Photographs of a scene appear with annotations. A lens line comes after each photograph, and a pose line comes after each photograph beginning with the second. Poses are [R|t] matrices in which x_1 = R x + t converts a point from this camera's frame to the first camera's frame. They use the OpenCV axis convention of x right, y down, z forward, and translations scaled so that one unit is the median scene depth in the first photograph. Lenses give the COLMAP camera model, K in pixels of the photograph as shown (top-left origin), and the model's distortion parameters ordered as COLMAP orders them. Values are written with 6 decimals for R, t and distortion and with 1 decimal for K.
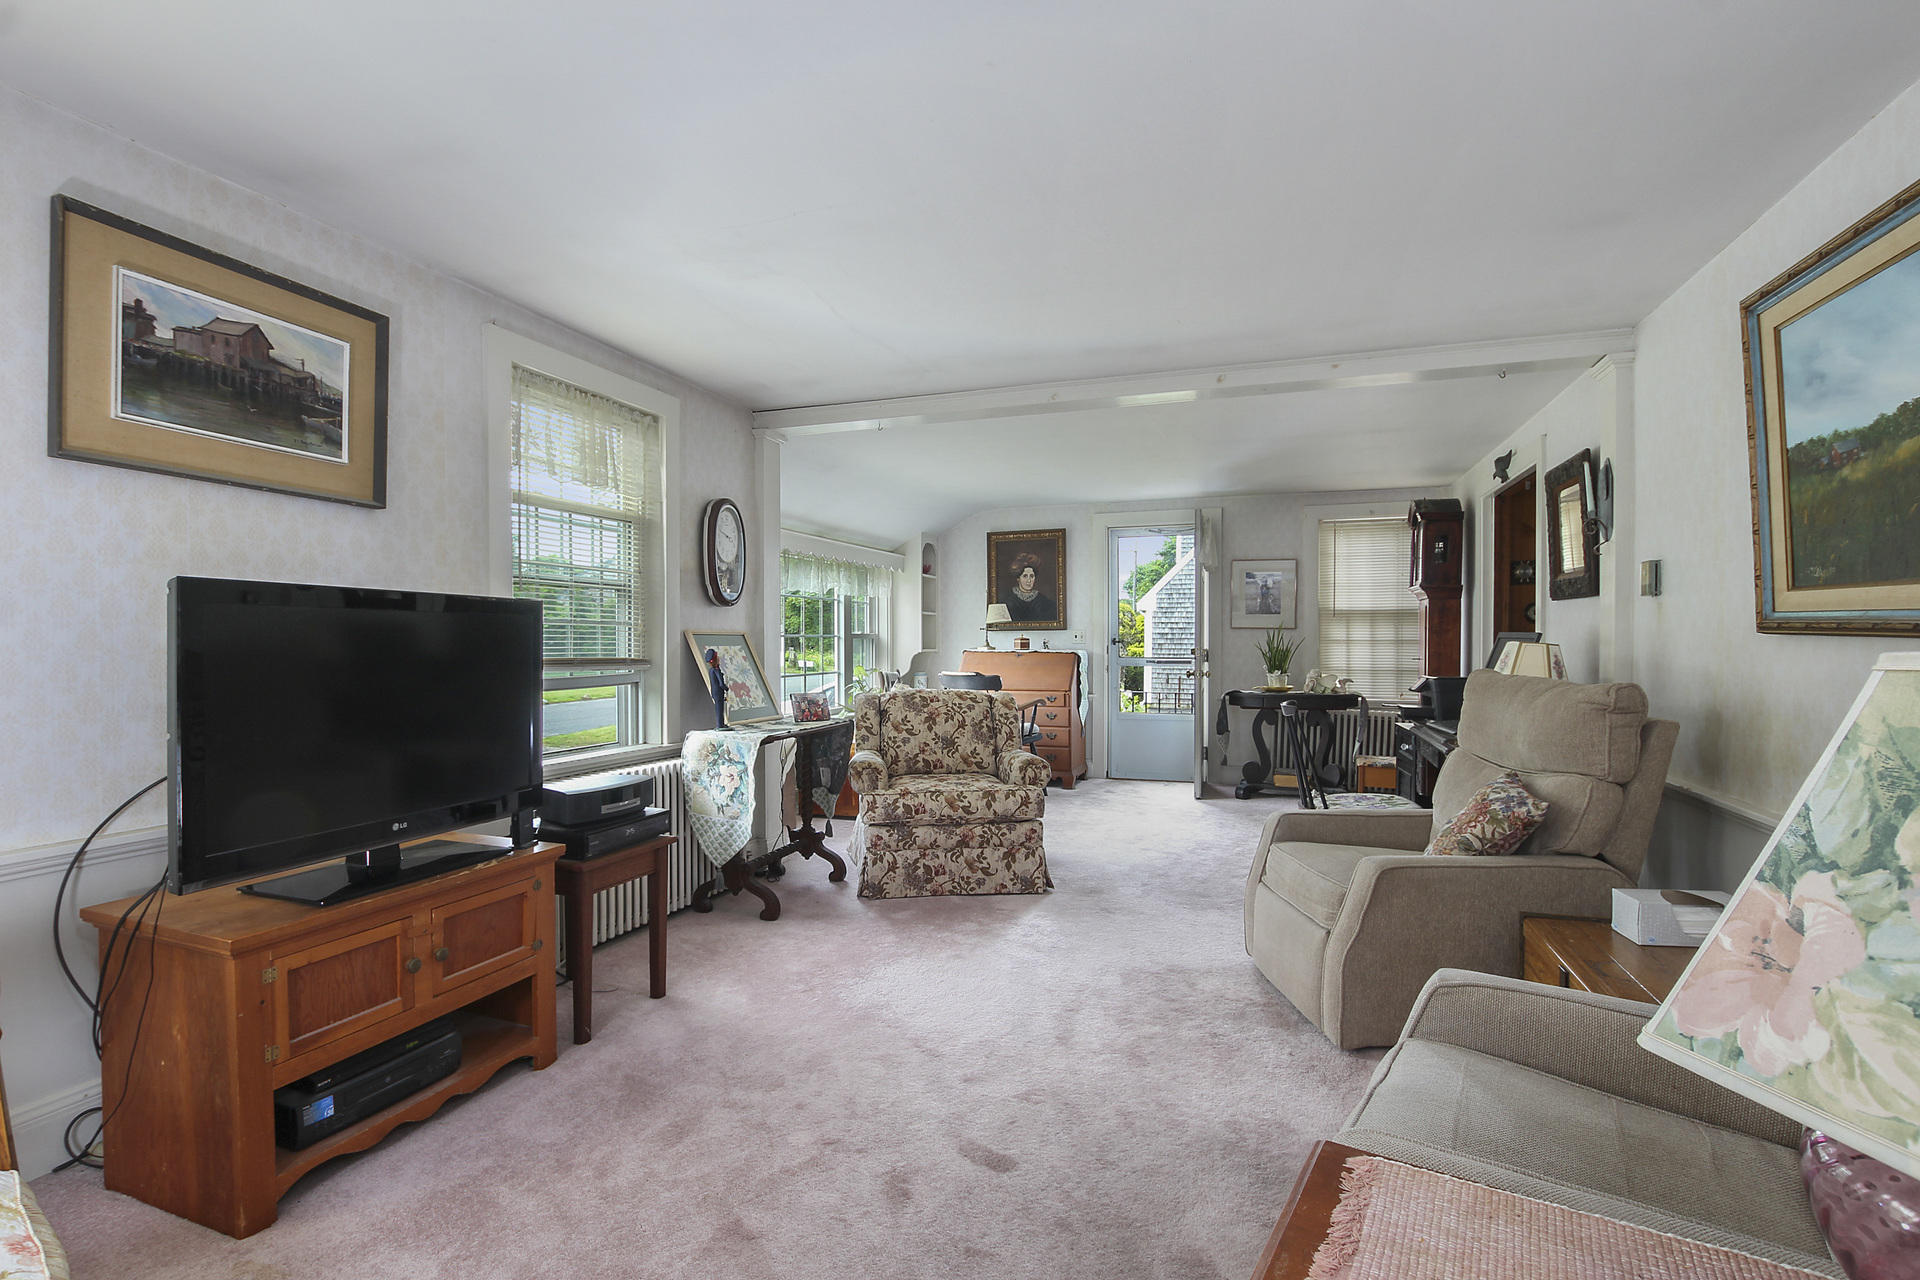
lens RADIAL K [[900.7, 0, 950.9], [0, 900.7, 632.0], [0, 0, 1]] dist [-0.033258, 0.004924]
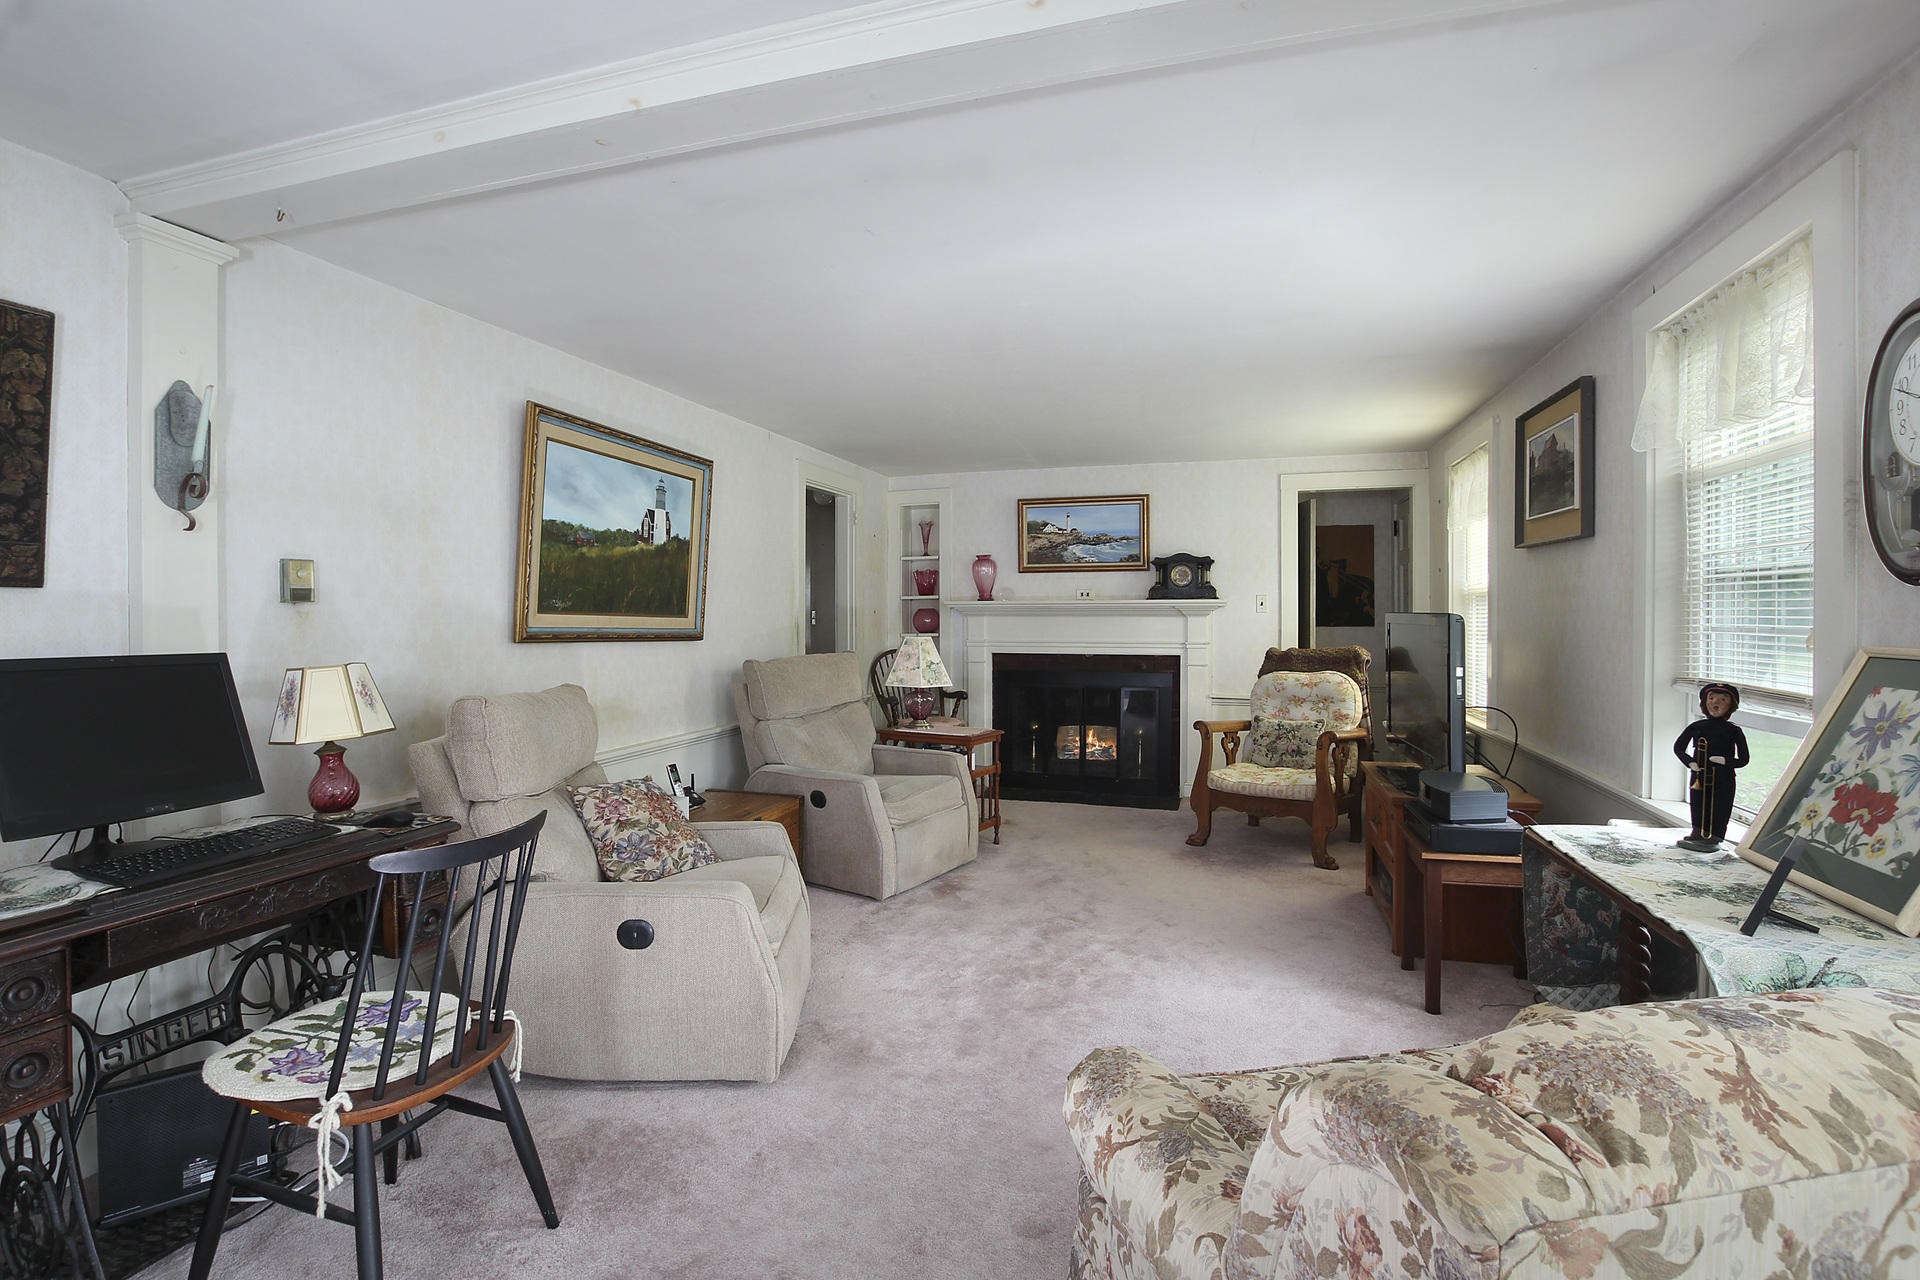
lens RADIAL K [[900.7, 0, 950.9], [0, 900.7, 632.0], [0, 0, 1]] dist [-0.033258, 0.004924]
pose [[-0.999055, 0.002196, -0.043413, 0.261854], [0.001737, 0.999942, 0.010616, -0.024594], [0.043434, 0.010531, -0.999001, 2.120410]]
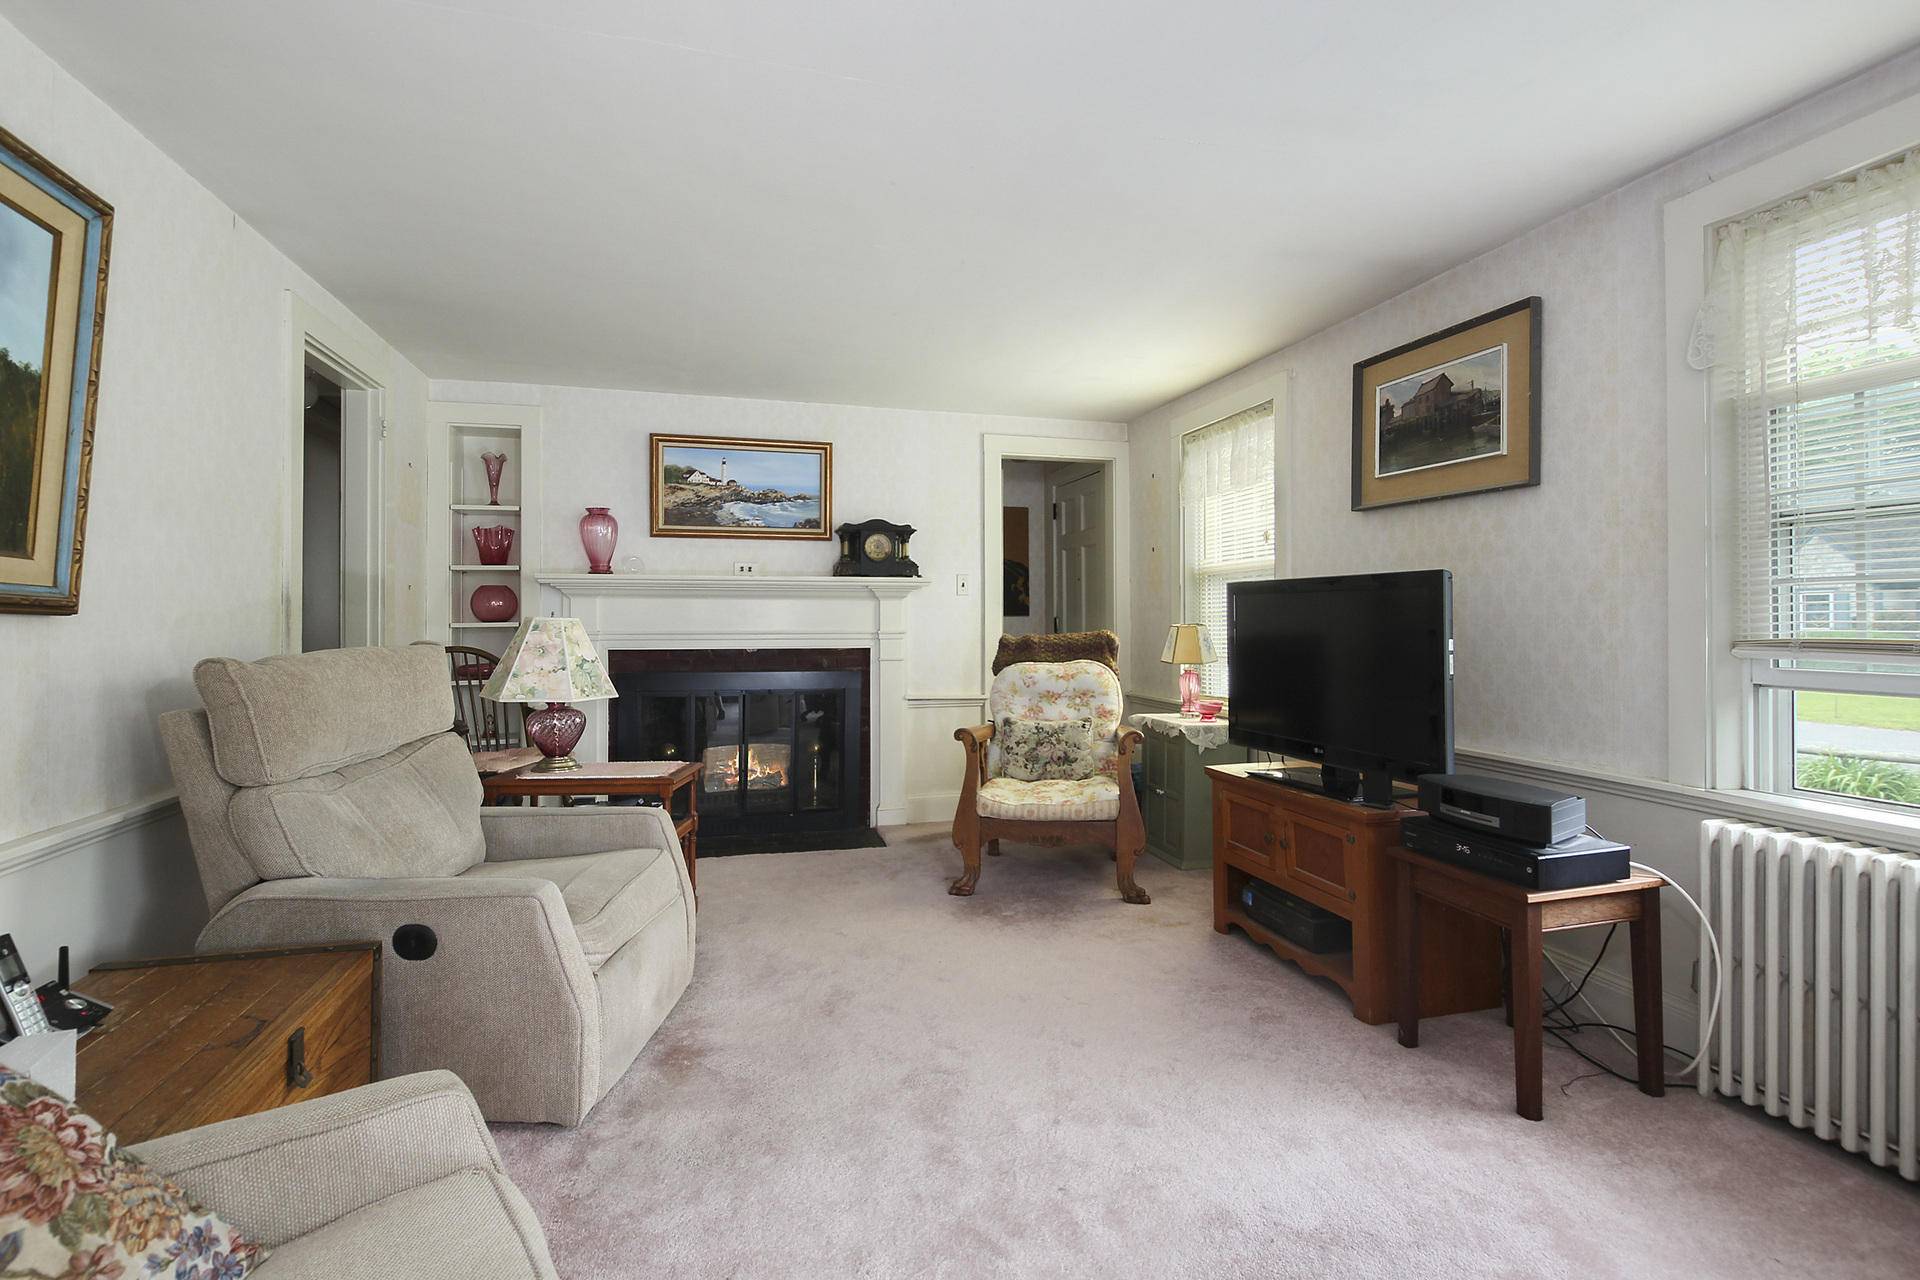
lens RADIAL K [[895.1, 0, 958.6], [0, 895.1, 618.8], [0, 0, 1]] dist [0.028895, -0.017611]
pose [[-0.815428, -0.001586, -0.578857, 0.492343], [0.005743, 0.999925, -0.010831, 0.022496], [0.578830, -0.012156, -0.815357, 1.434527]]
